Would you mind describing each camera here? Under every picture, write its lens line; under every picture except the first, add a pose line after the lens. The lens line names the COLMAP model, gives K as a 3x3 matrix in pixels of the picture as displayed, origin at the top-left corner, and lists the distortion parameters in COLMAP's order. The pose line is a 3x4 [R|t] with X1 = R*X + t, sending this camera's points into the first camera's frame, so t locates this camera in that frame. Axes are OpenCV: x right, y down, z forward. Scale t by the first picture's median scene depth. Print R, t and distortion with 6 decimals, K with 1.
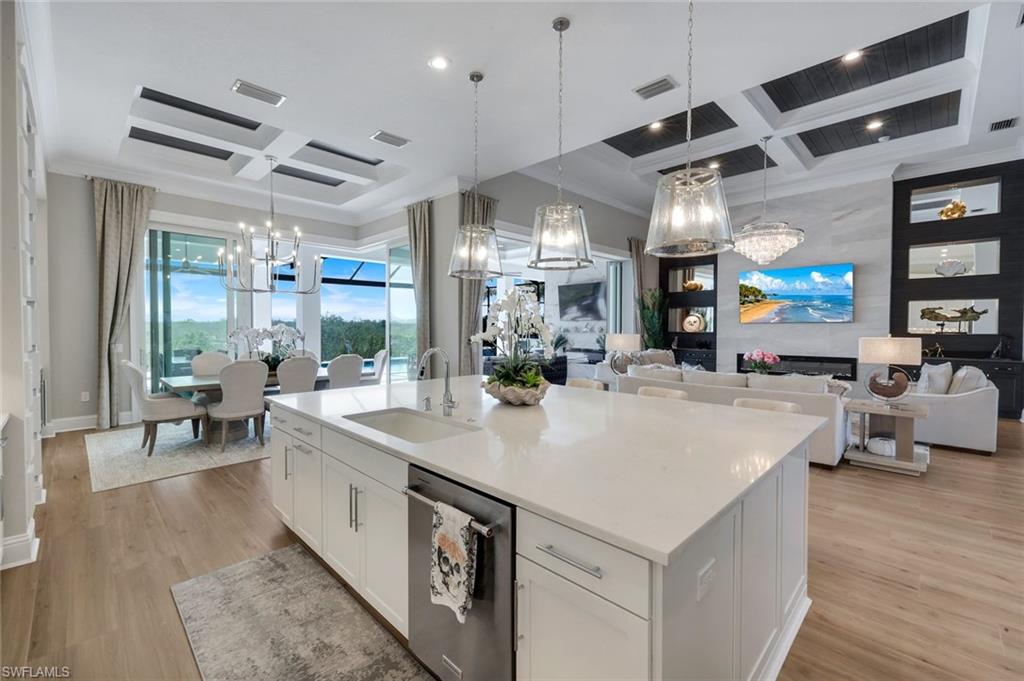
lens RADIAL K [[430.7, 0, 511.7], [0, 430.7, 336.8], [0, 0, 1]] dist [0.006069, -0.000266]
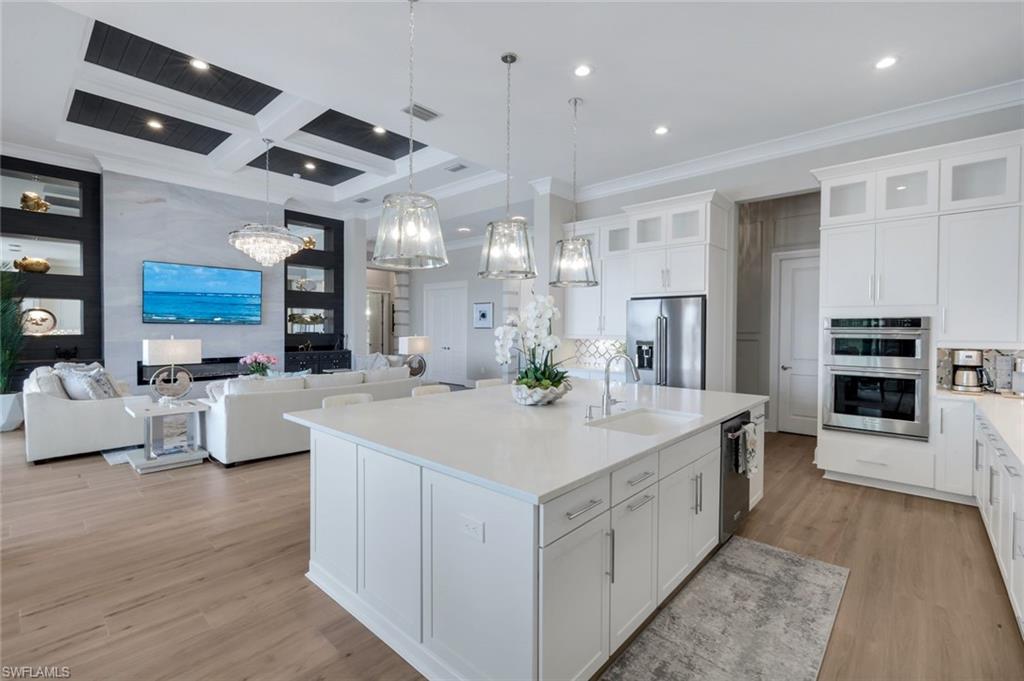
lens RADIAL K [[448.3, 0, 509.6], [0, 448.3, 338.8], [0, 0, 1]] dist [0.001815, -0.000278]
pose [[-0.039238, -0.024906, 0.998919, -0.519301], [0.020469, 0.999460, 0.025723, -0.016936], [-0.999020, 0.021456, -0.038707, 0.526536]]
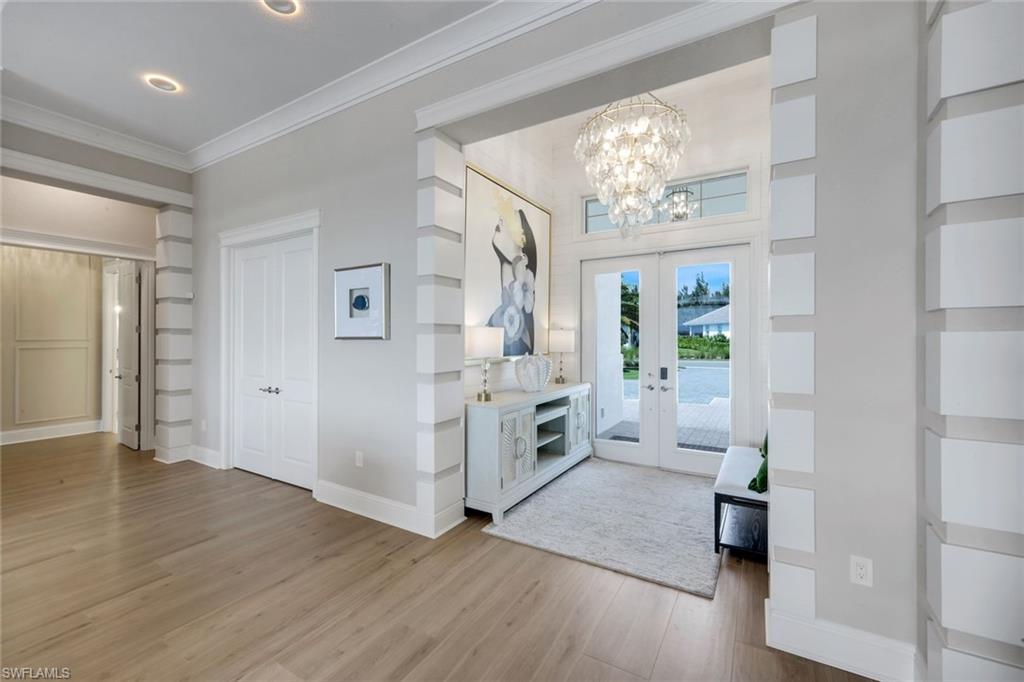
lens RADIAL K [[430.7, 0, 508.9], [0, 430.7, 336.9], [0, 0, 1]] dist [0.006069, -0.000266]
pose [[-0.227474, -0.001325, 0.973783, 0.606331], [0.028618, 0.999558, 0.008045, -0.017159], [-0.973364, 0.029698, -0.227336, 0.497278]]
